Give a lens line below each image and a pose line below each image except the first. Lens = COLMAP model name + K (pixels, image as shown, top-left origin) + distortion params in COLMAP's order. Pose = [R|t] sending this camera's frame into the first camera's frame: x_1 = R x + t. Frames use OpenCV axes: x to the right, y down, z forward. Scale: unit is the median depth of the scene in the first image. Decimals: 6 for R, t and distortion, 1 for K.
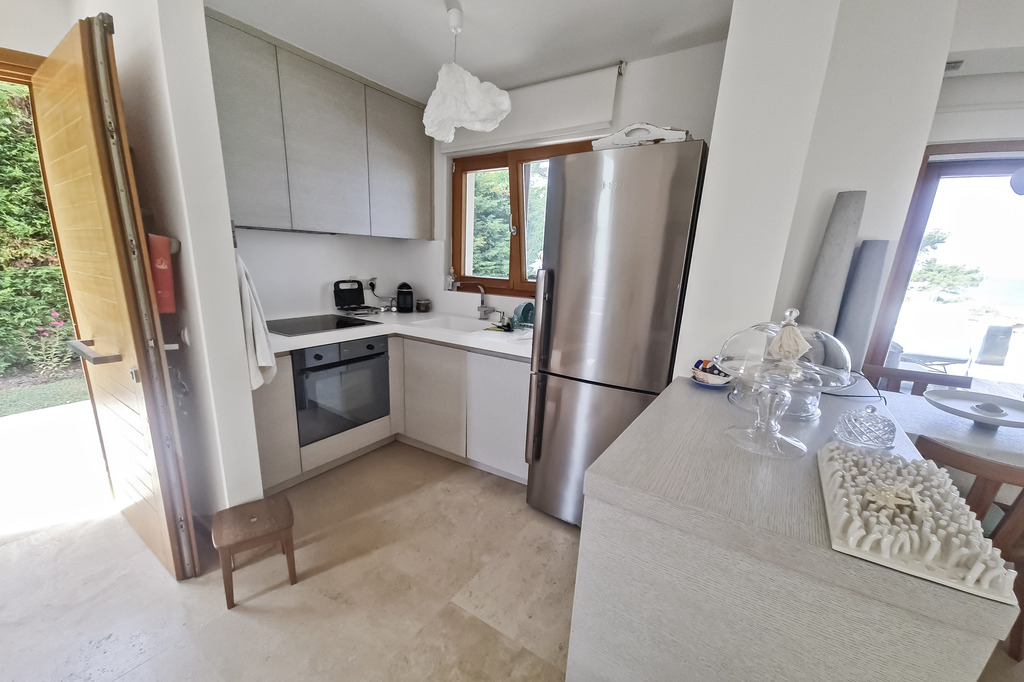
lens RADIAL K [[418.7, 0, 512.0], [0, 418.7, 341.0], [0, 0, 1]] dist [0.000917, 0.000122]
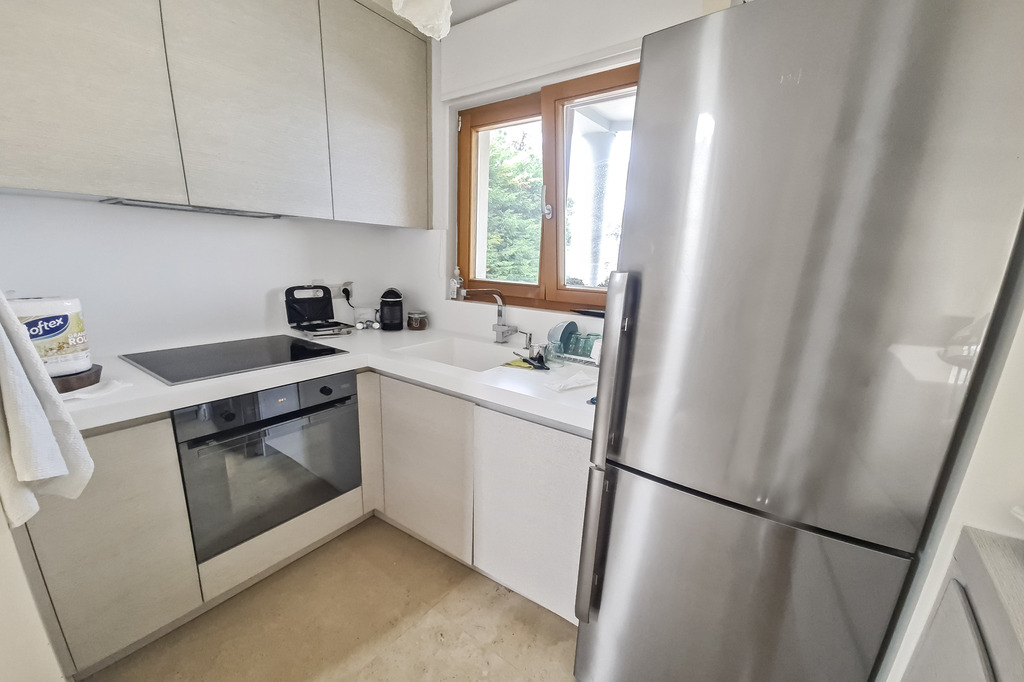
lens RADIAL K [[418.7, 0, 512.0], [0, 418.7, 341.0], [0, 0, 1]] dist [0.000917, 0.000122]
pose [[0.999287, 0.006589, -0.037167, -0.024376], [-0.006618, 0.999978, -0.000671, -0.054379], [0.037162, 0.000917, 0.999309, 0.312541]]
